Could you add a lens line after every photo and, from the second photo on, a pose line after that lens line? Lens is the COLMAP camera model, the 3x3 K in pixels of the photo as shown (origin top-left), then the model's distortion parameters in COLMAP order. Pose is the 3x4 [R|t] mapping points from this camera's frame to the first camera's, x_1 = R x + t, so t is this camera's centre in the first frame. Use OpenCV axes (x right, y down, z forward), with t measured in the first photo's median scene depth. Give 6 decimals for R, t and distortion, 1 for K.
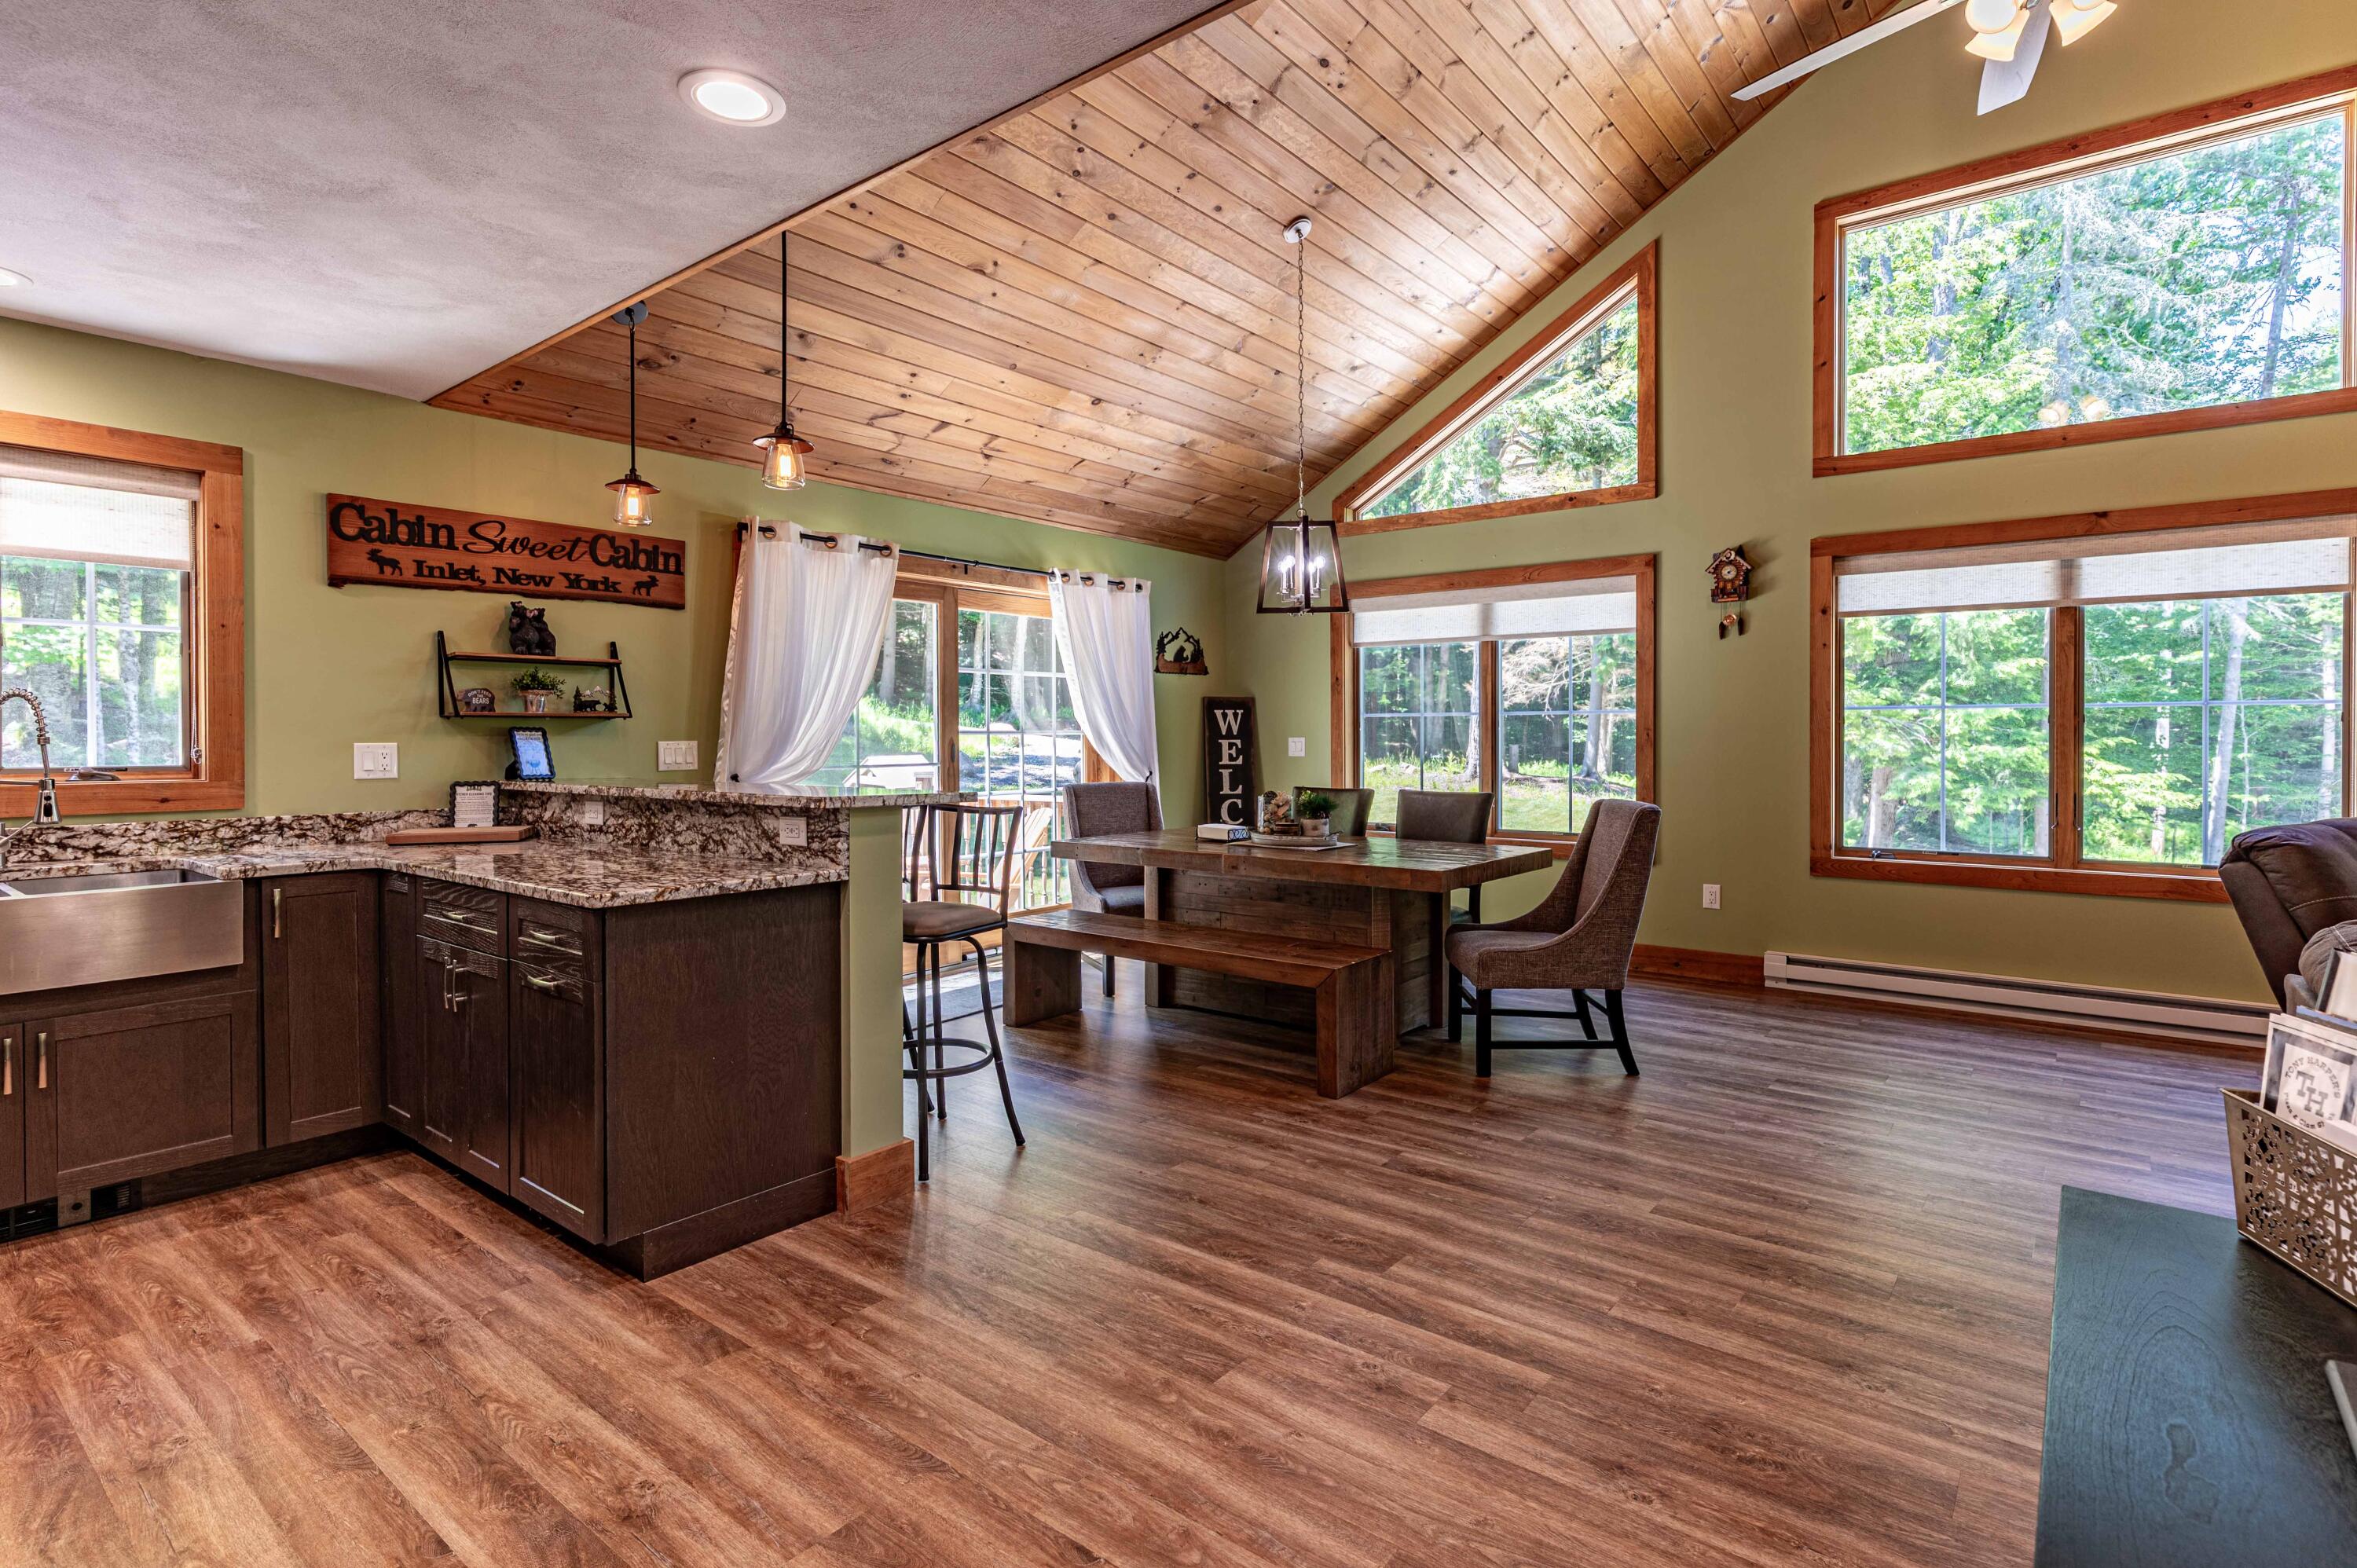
lens RADIAL K [[1155.7, 0, 1133.2], [0, 1155.7, 744.6], [0, 0, 1]] dist [0.001831, -0.000006]
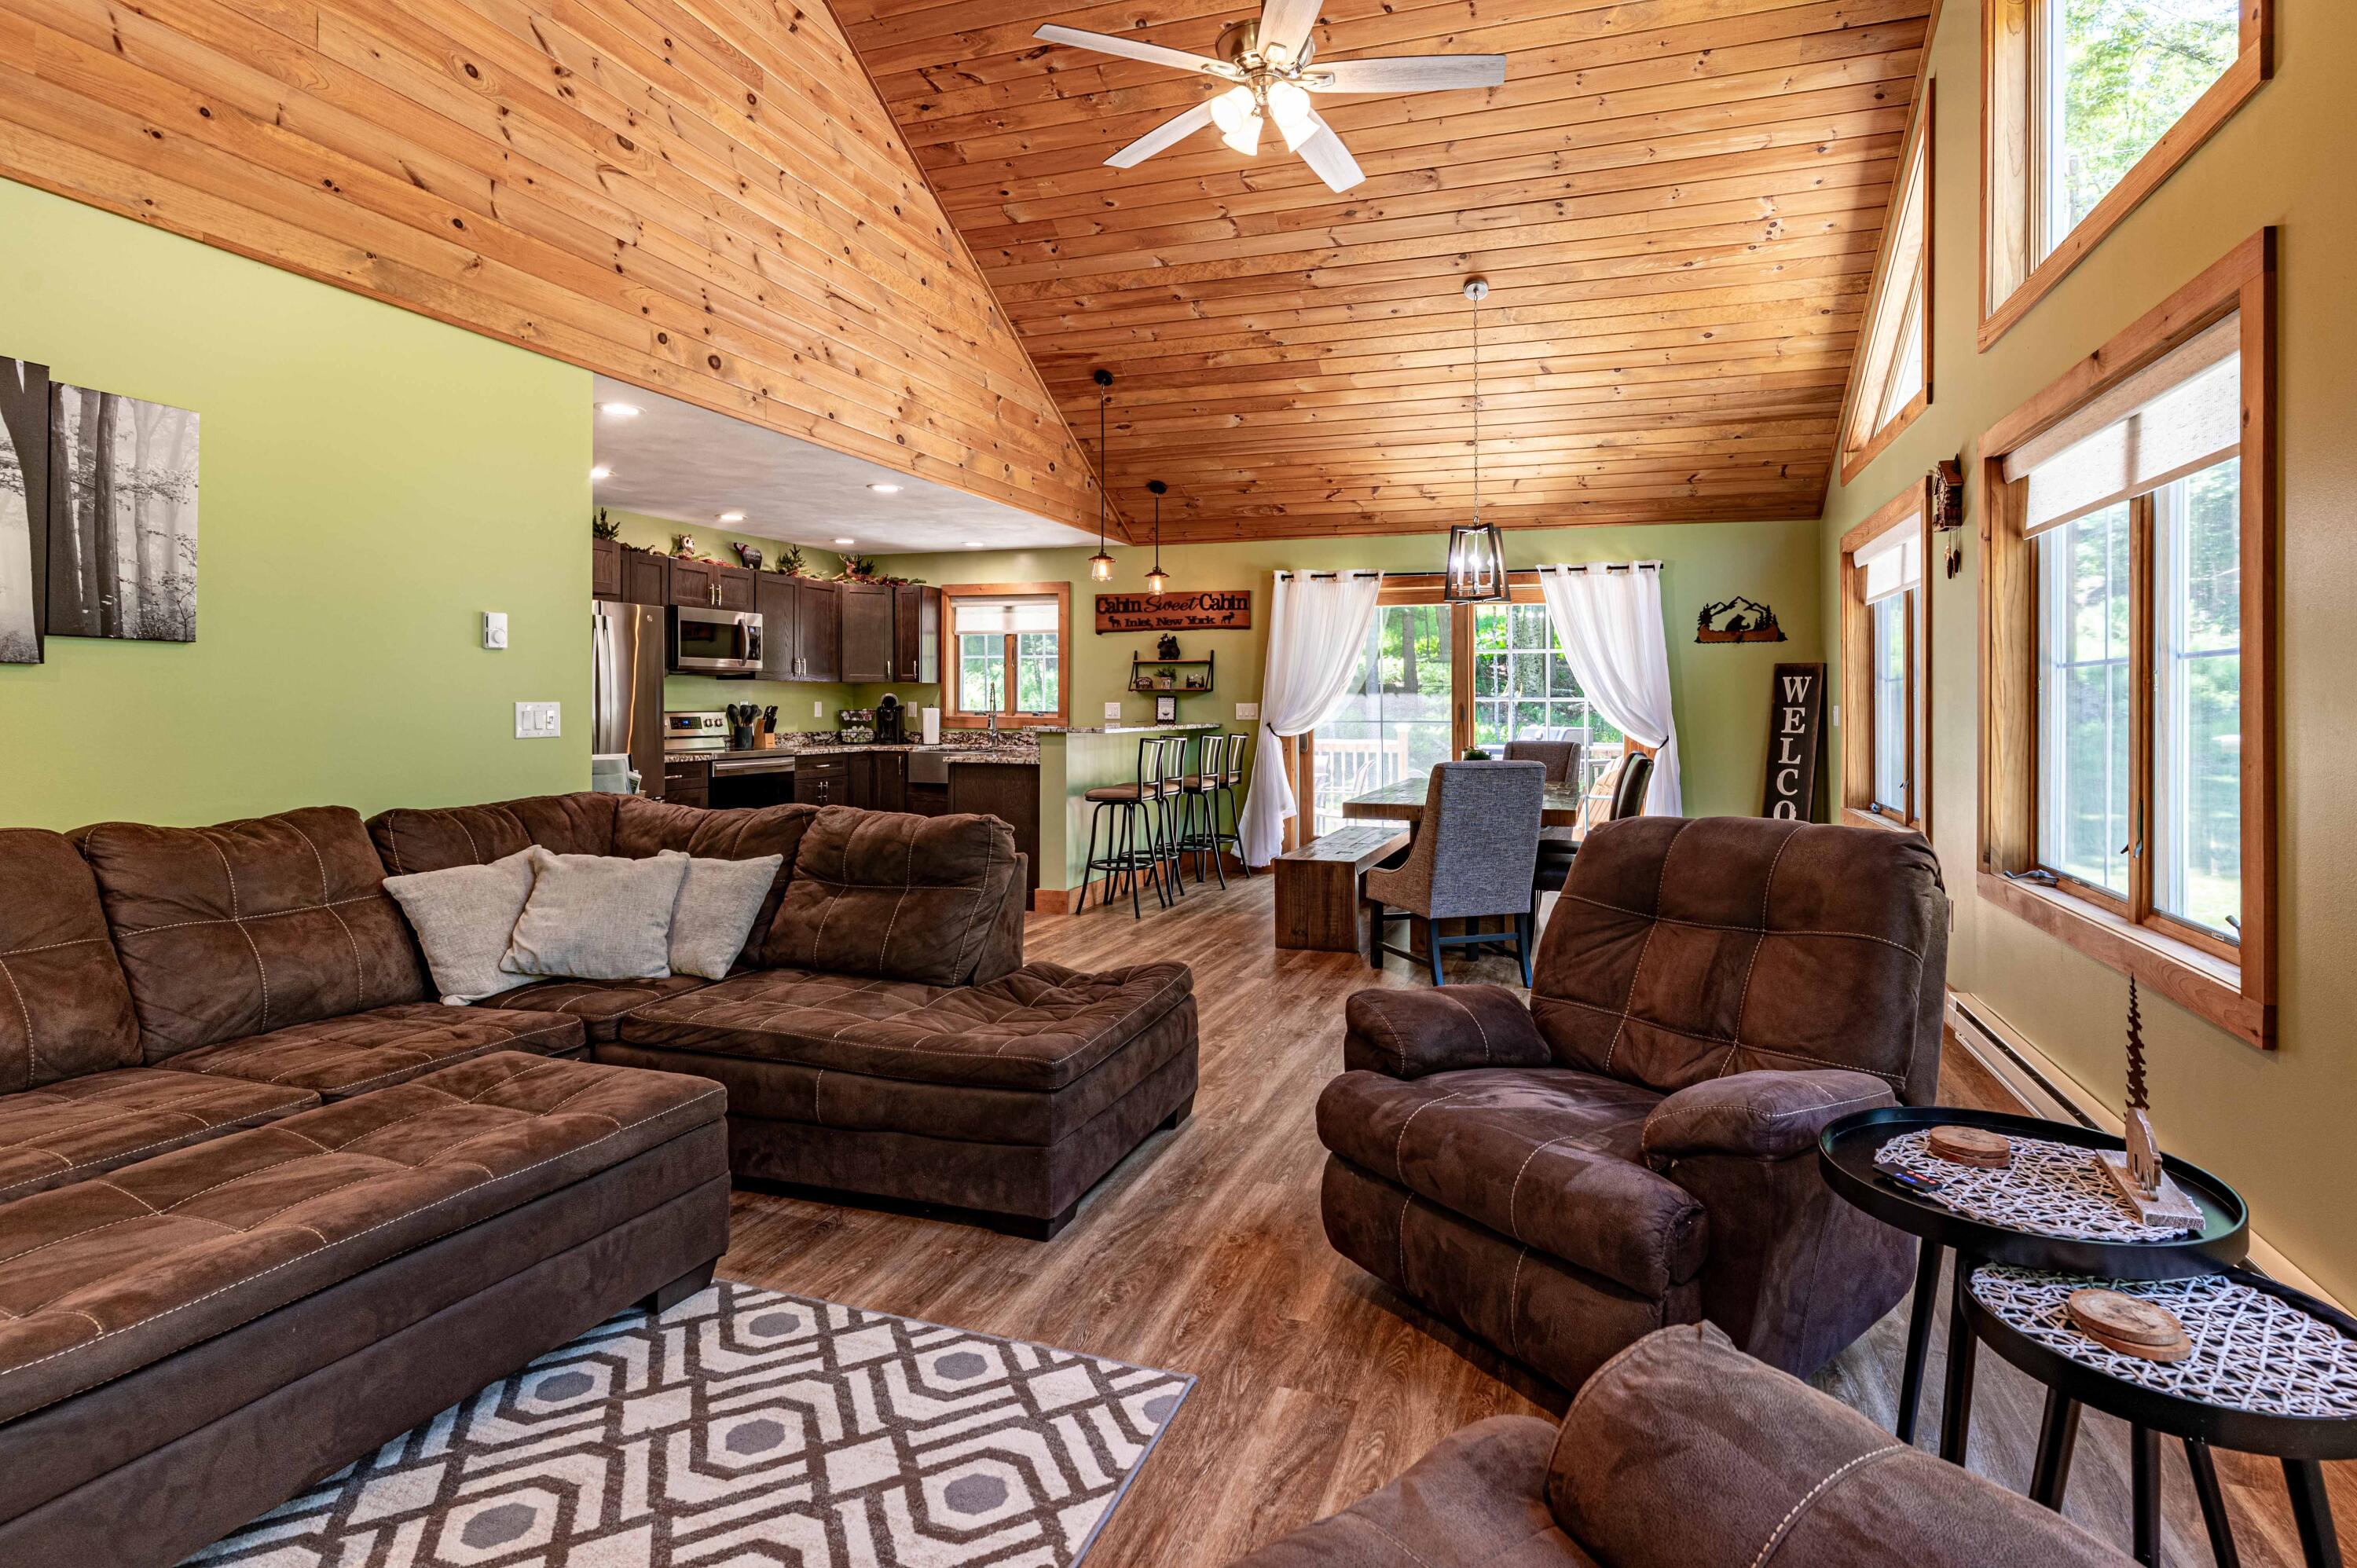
lens RADIAL K [[1155.7, 0, 1237.3], [0, 1155.7, 711.9], [0, 0, 1]] dist [0.001831, -0.000006]
pose [[0.372533, 0.011745, -0.927945, 1.254245], [-0.012757, 0.999890, 0.007534, -0.002997], [0.927931, 0.009031, 0.372642, 0.326328]]
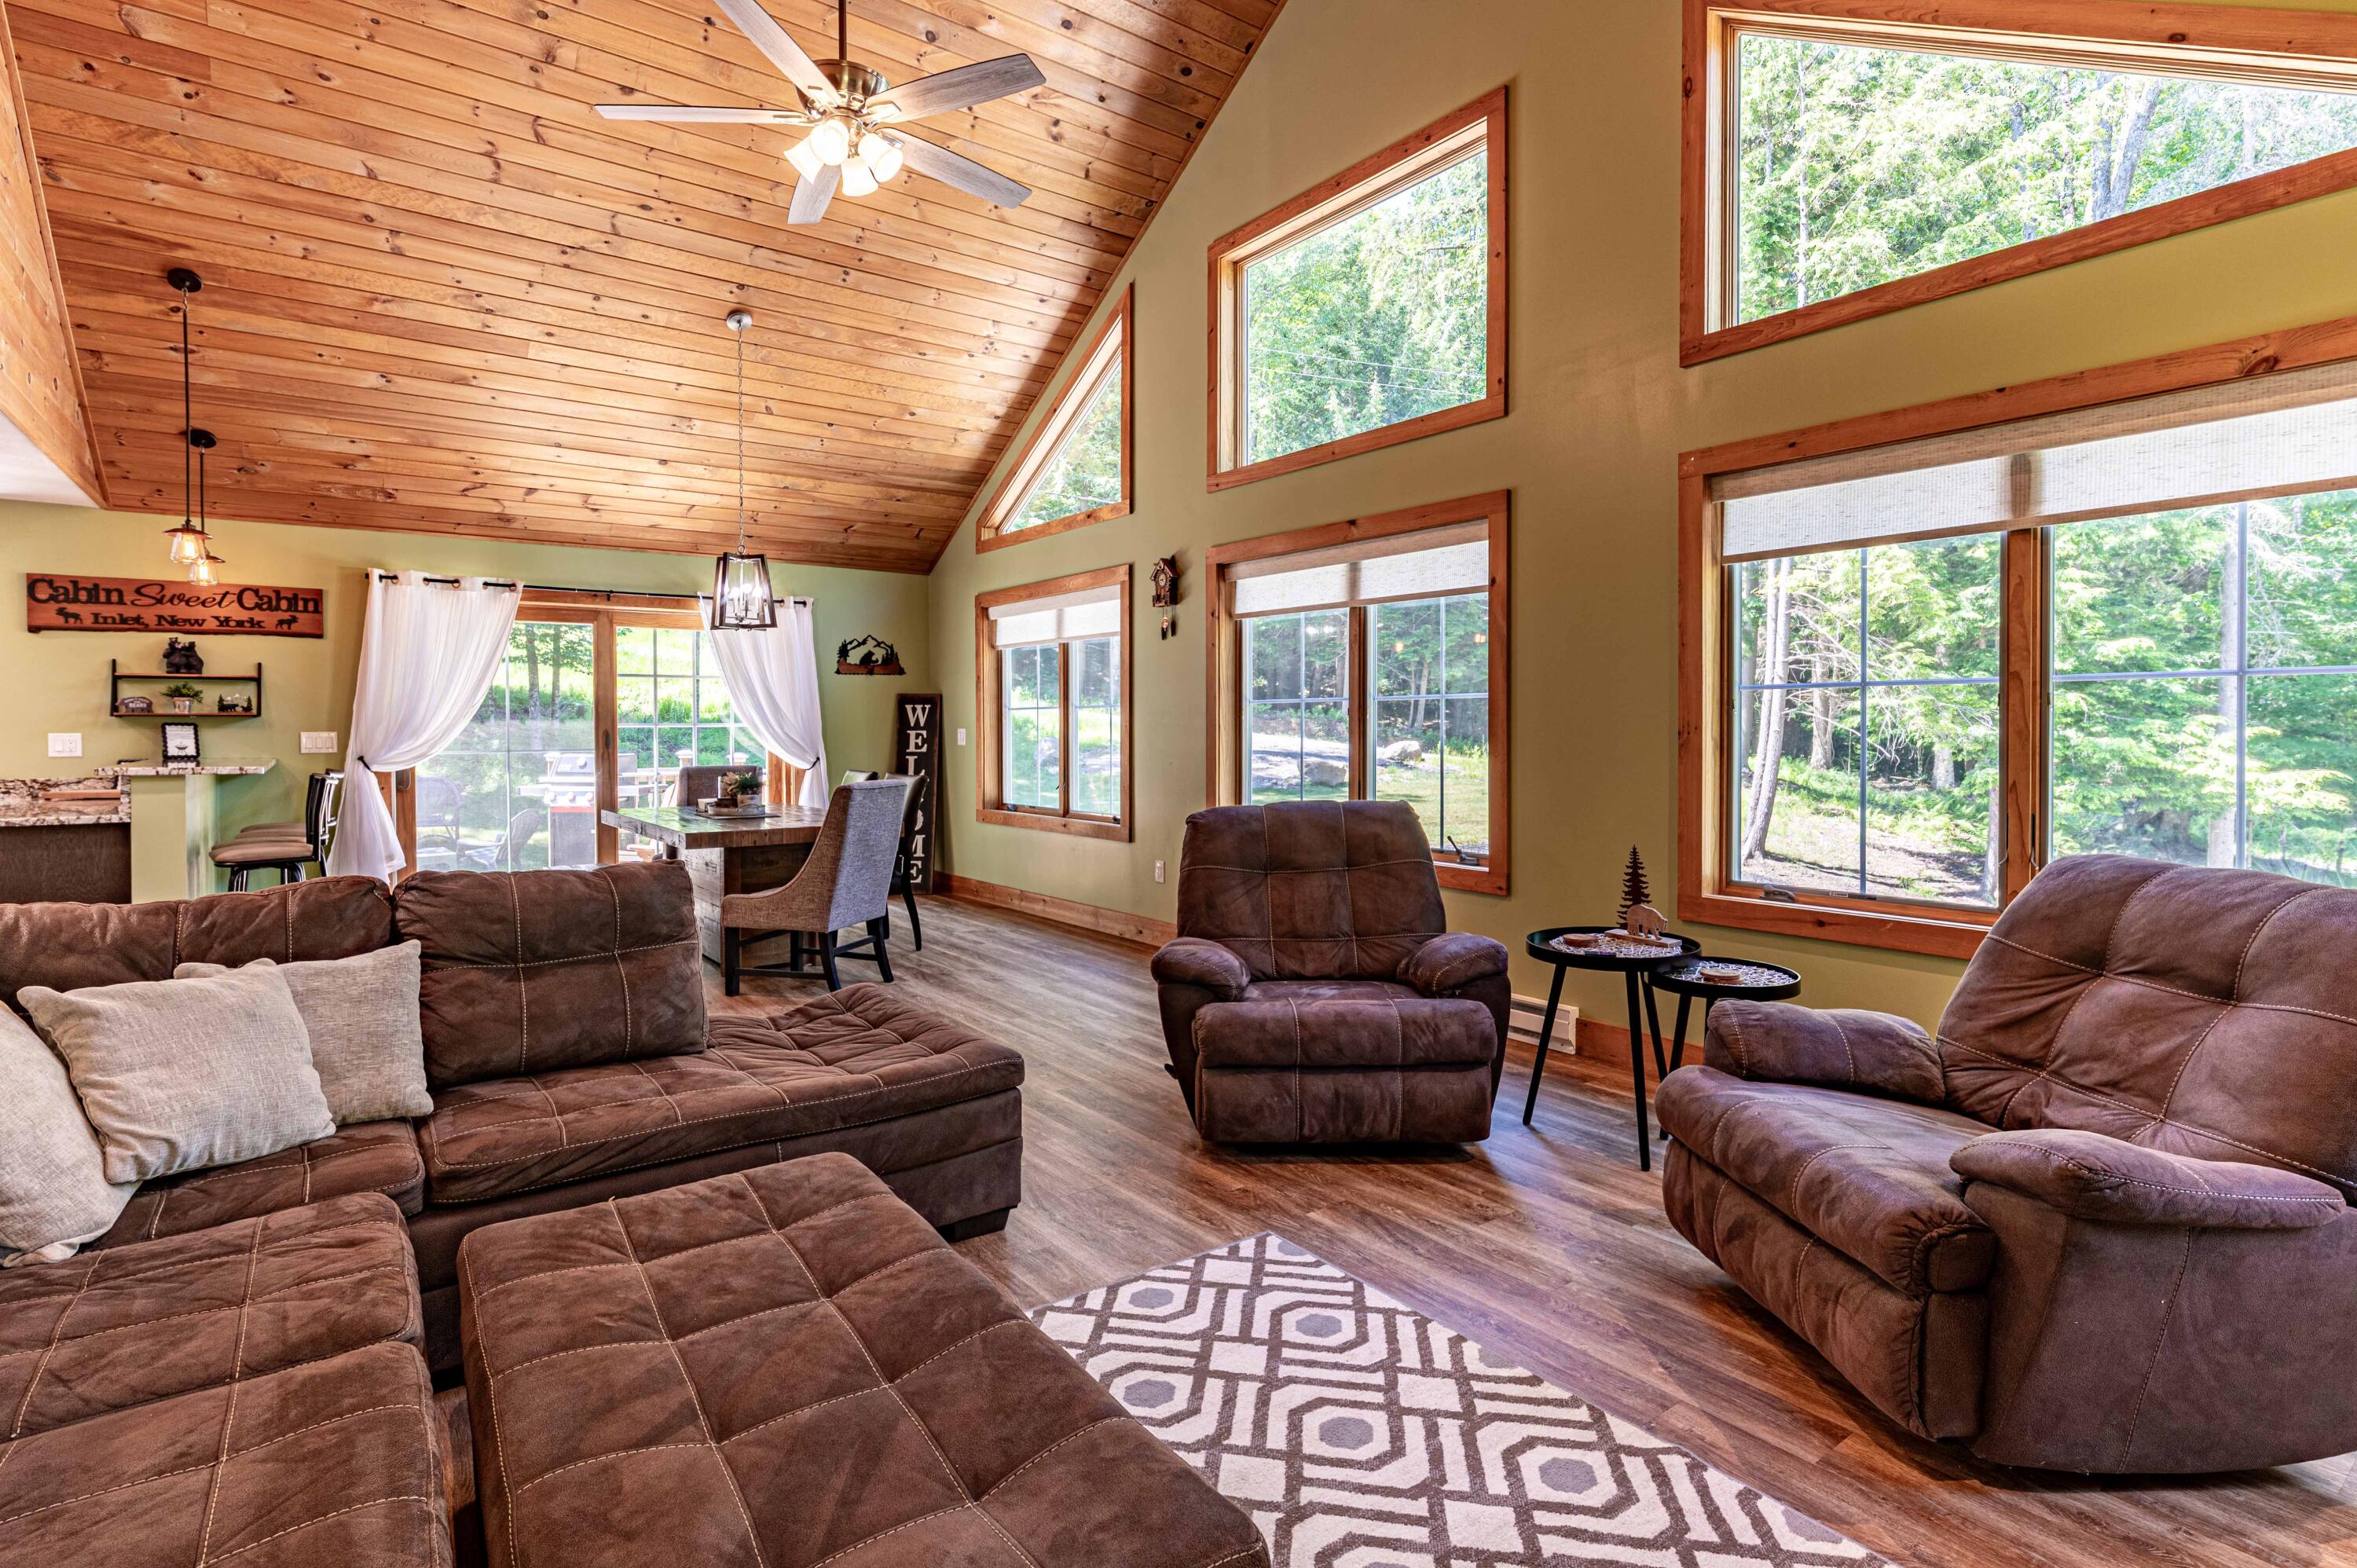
lens RADIAL K [[1155.7, 0, 1167.9], [0, 1155.7, 738.4], [0, 0, 1]] dist [0.001831, -0.000006]
pose [[0.968751, -0.000238, -0.248035, 0.944227], [0.000922, 0.999996, 0.002642, 0.001196], [0.248033, -0.002788, 0.968747, -0.097419]]
